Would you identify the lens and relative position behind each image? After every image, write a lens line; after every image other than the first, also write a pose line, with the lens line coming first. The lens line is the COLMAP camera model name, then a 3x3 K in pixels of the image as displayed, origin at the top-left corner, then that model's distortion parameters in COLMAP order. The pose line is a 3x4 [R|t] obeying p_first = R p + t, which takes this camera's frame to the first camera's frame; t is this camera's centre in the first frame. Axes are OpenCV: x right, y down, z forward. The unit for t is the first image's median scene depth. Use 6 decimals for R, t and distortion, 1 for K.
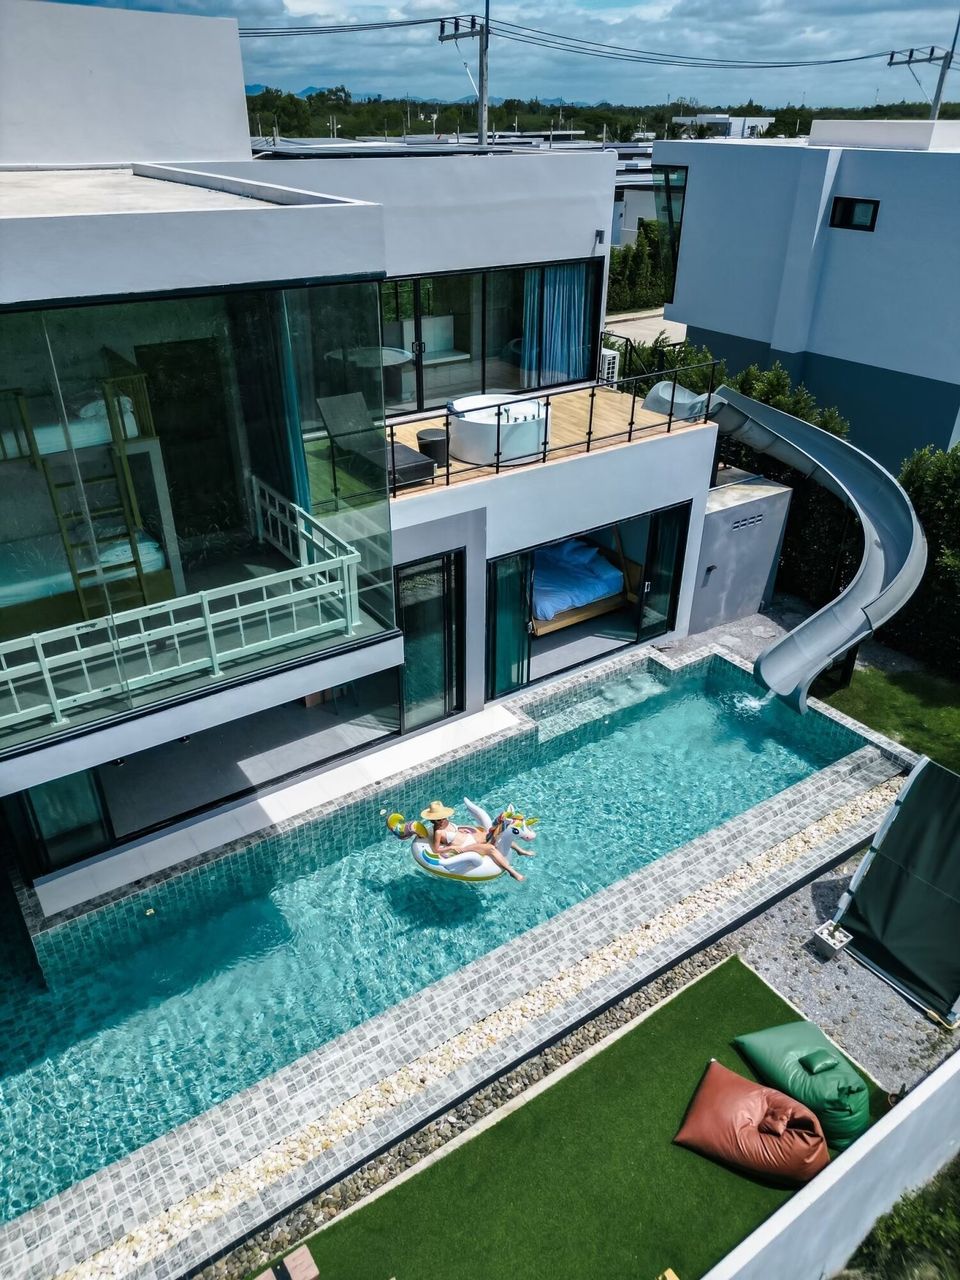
lens RADIAL K [[896.4, 0, 485.0], [0, 896.4, 645.2], [0, 0, 1]] dist [0.062412, -0.003848]
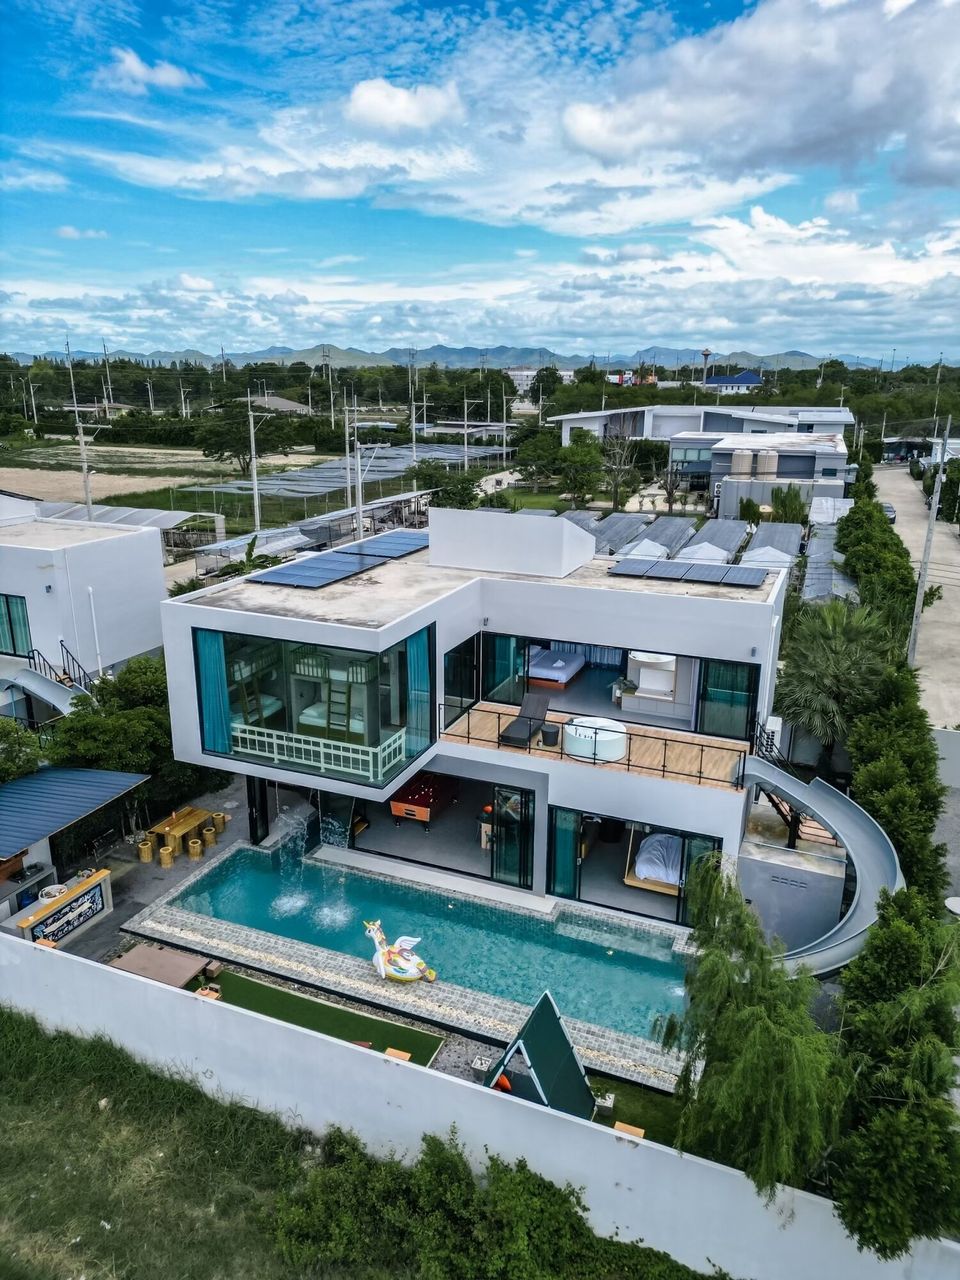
lens RADIAL K [[896.4, 0, 480.7], [0, 896.4, 637.0], [0, 0, 1]] dist [0.062412, -0.003848]
pose [[0.552532, 0.239493, -0.798343, 1.223299], [-0.432061, 0.901390, -0.028624, -0.278191], [0.712763, 0.360749, 0.601522, -0.244046]]
